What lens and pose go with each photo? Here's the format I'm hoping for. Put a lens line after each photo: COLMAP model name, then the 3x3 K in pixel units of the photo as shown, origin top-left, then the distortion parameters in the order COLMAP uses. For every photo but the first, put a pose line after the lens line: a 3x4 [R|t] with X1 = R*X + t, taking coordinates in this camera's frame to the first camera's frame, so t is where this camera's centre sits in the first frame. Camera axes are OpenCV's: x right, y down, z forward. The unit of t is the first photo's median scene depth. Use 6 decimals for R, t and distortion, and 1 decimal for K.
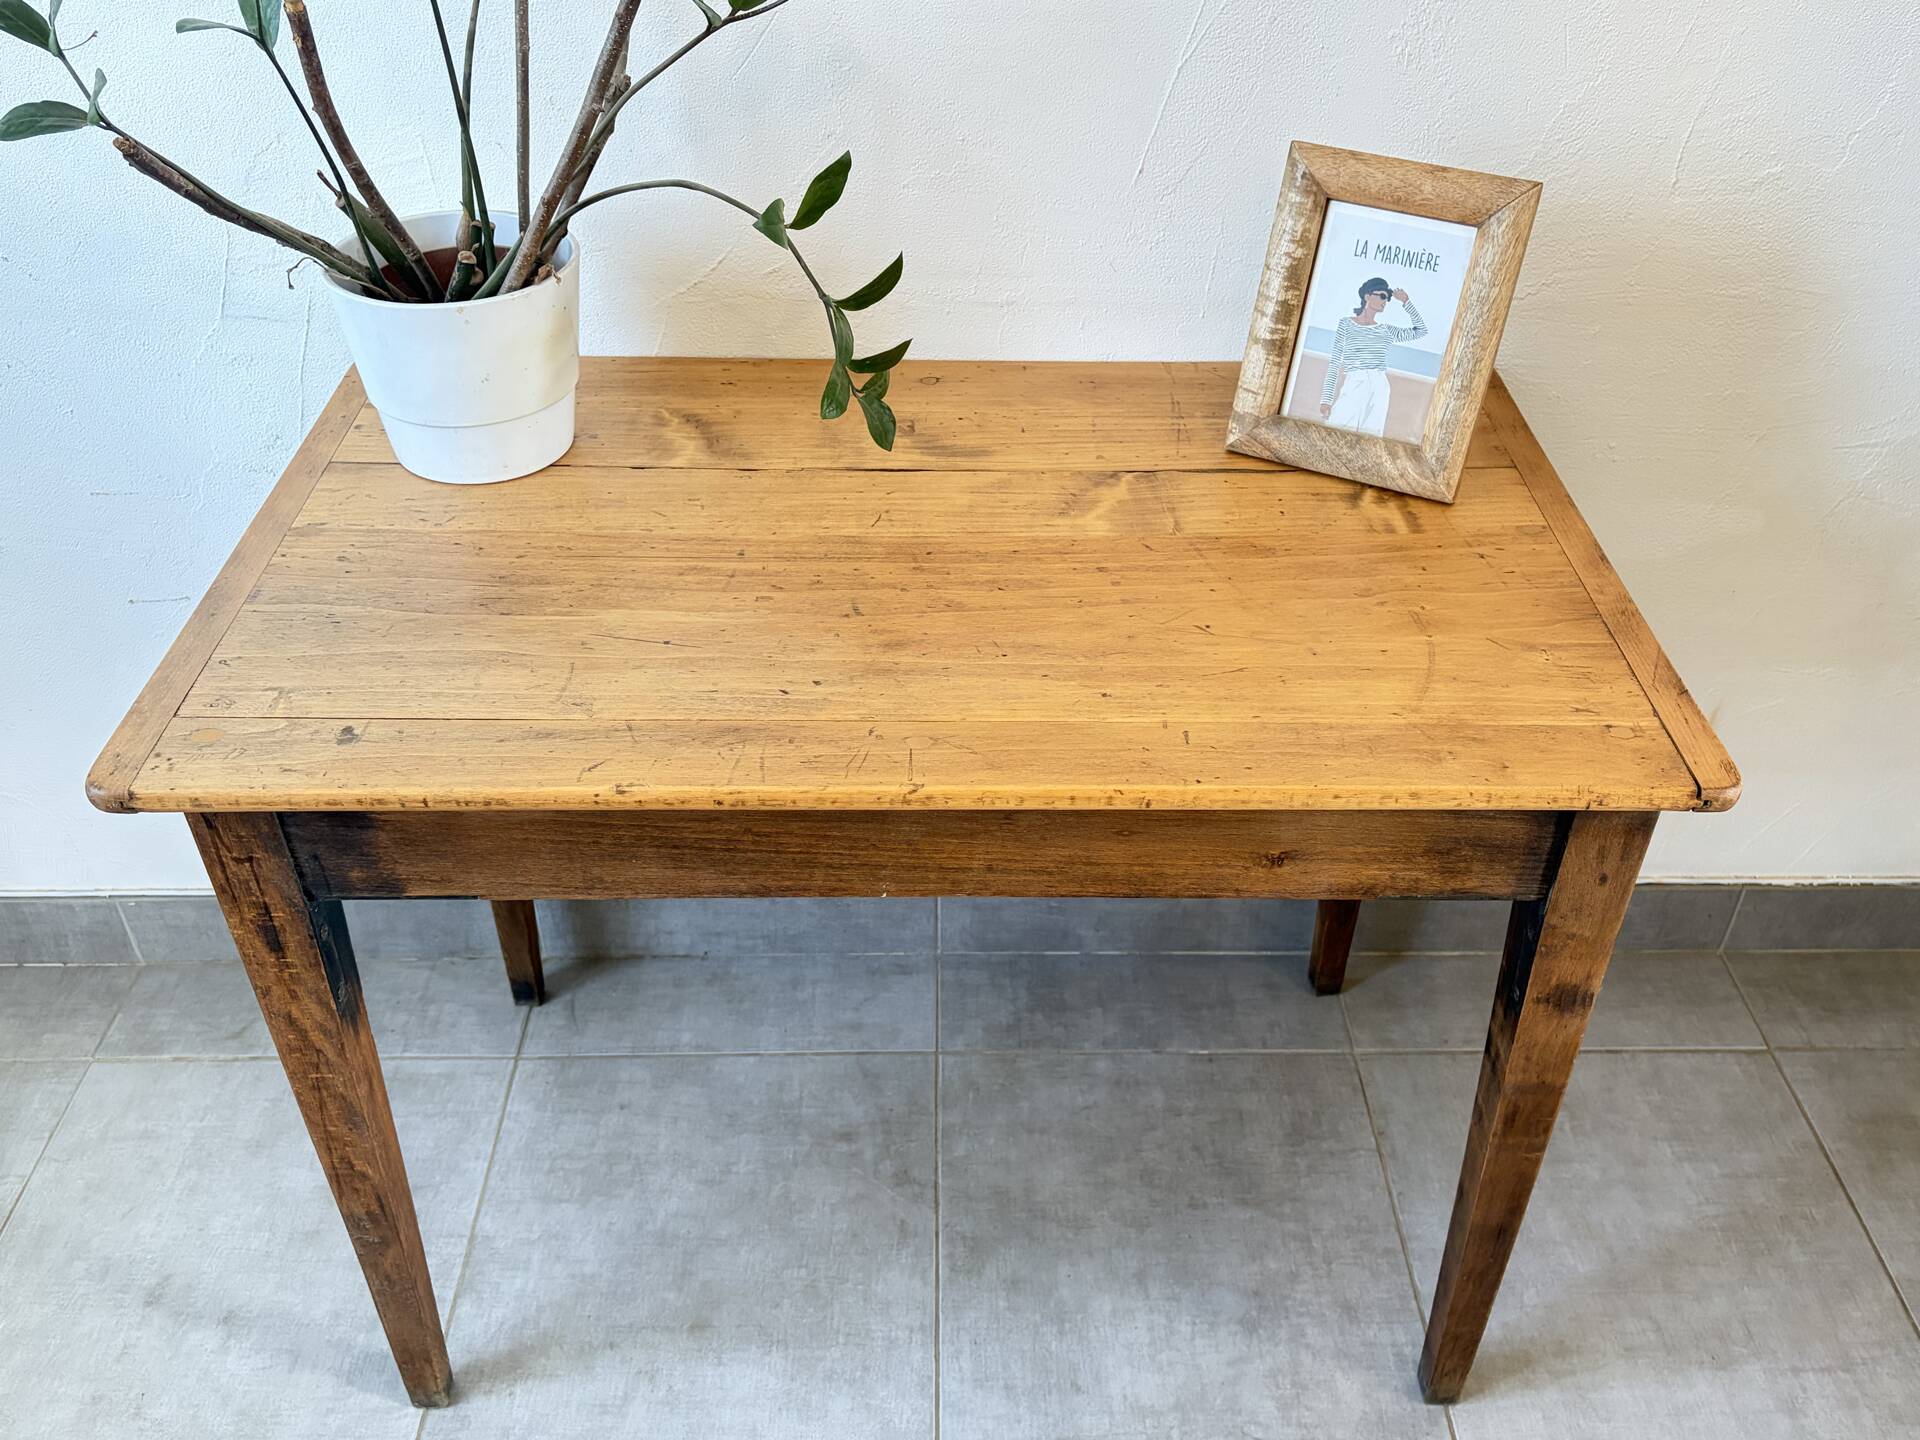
lens RADIAL K [[1642.2, 0, 967.7], [0, 1642.2, 728.0], [0, 0, 1]] dist [0.034462, -0.019103]
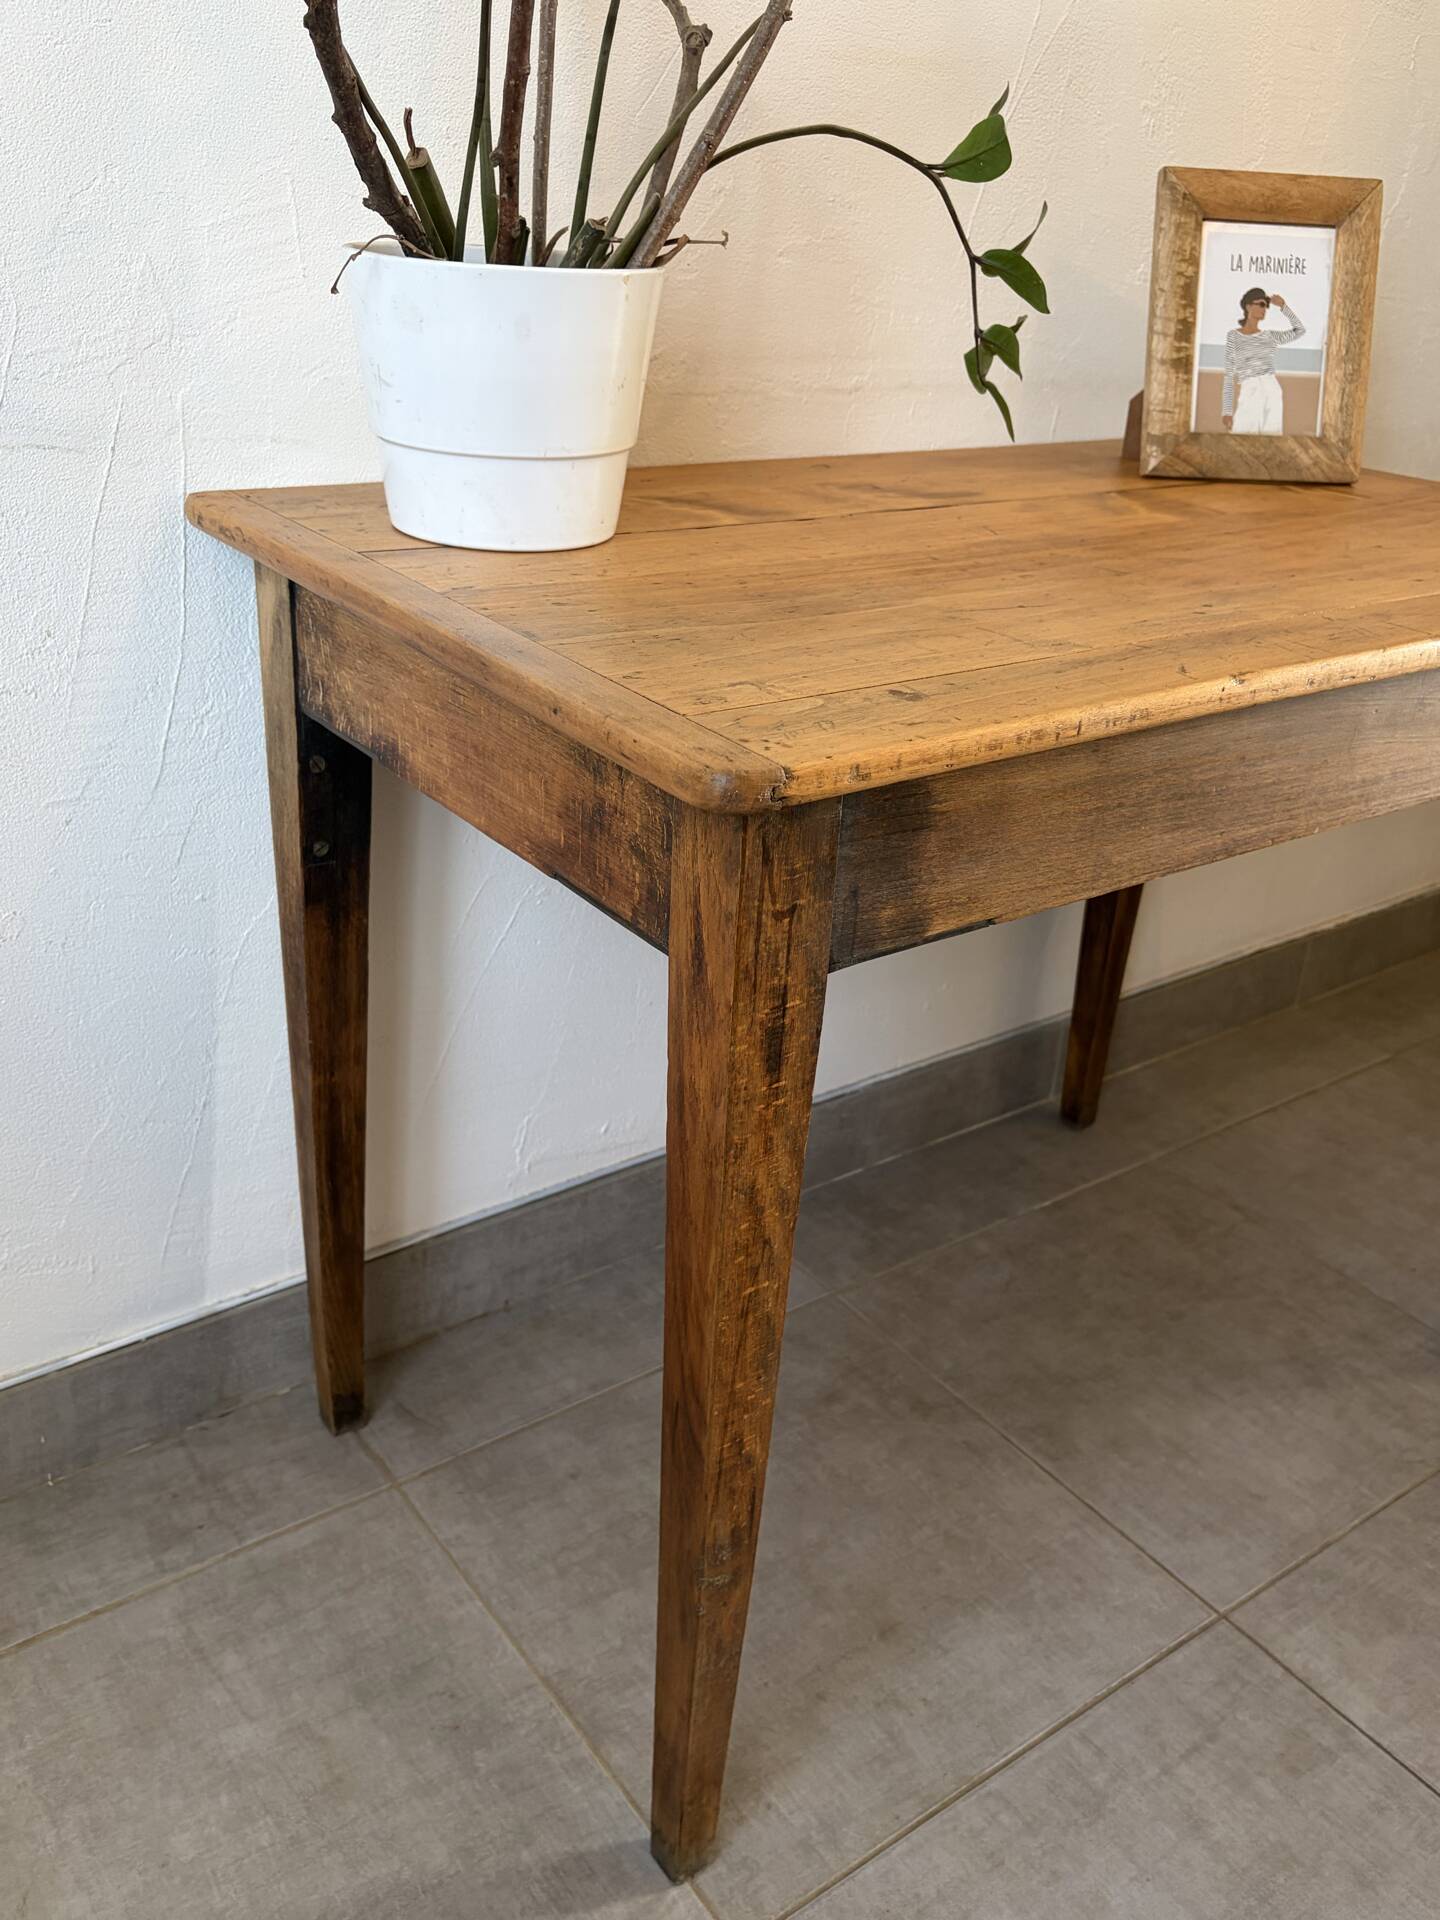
lens RADIAL K [[1642.2, 0, 712.5], [0, 1642.2, 965.6], [0, 0, 1]] dist [0.034462, -0.019103]
pose [[0.816270, -0.220731, 0.533836, -0.684594], [0.314230, 0.945100, -0.089697, 0.125513], [-0.484729, 0.240964, 0.840817, 0.352538]]
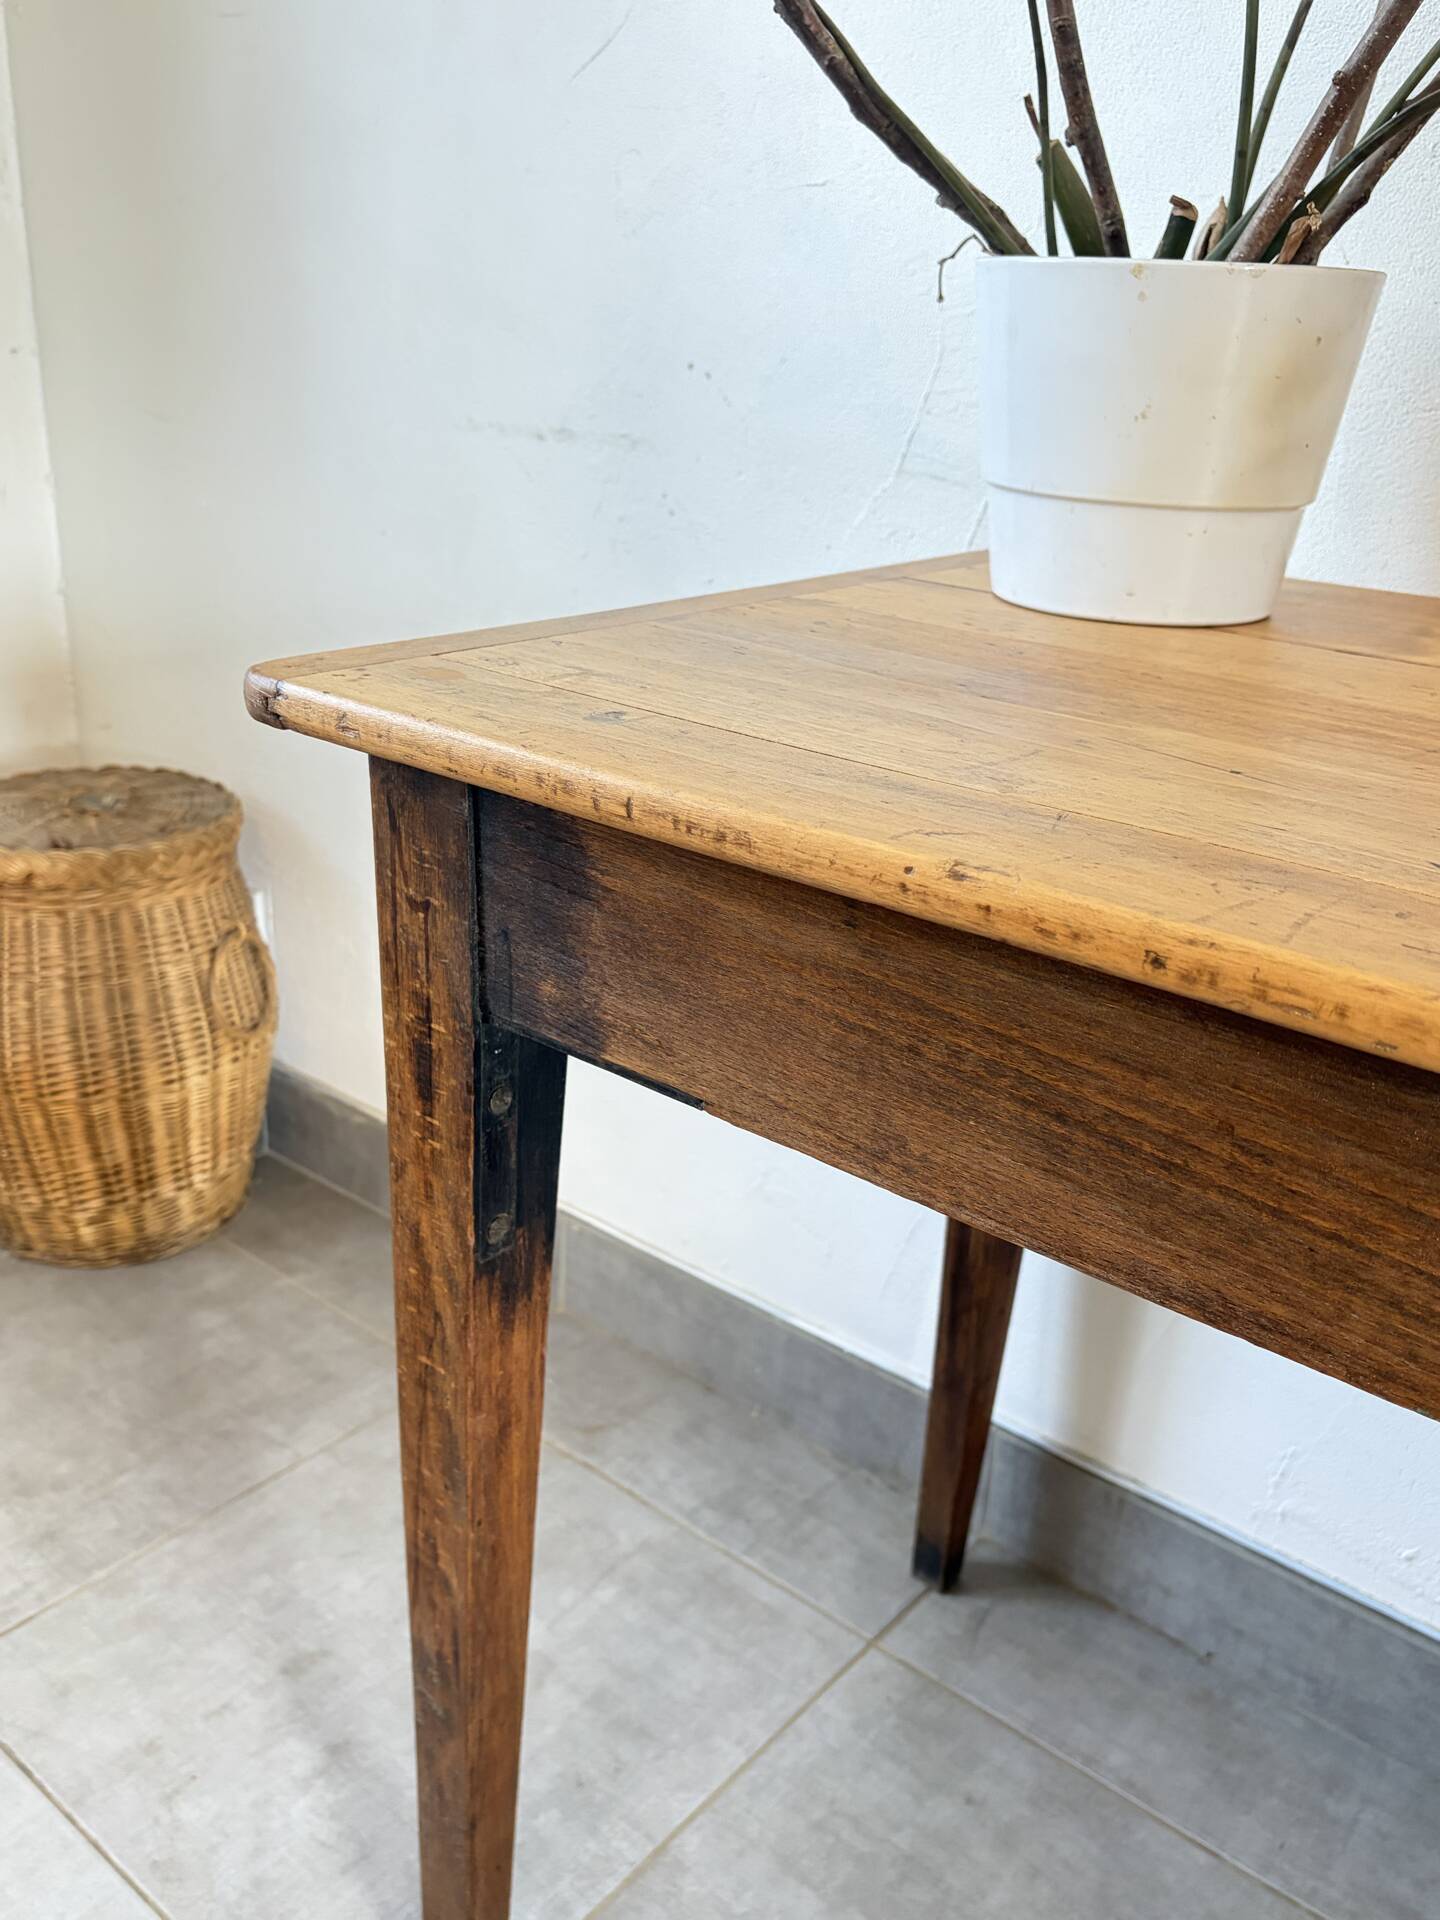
lens RADIAL K [[1659.7, 0, 715.6], [0, 1659.7, 970.1], [0, 0, 1]] dist [0.026416, -0.009125]
pose [[0.756154, 0.264336, -0.598630, 0.008823], [-0.428165, 0.891646, -0.147111, 0.117133], [0.494879, 0.367551, 0.787401, 0.477248]]
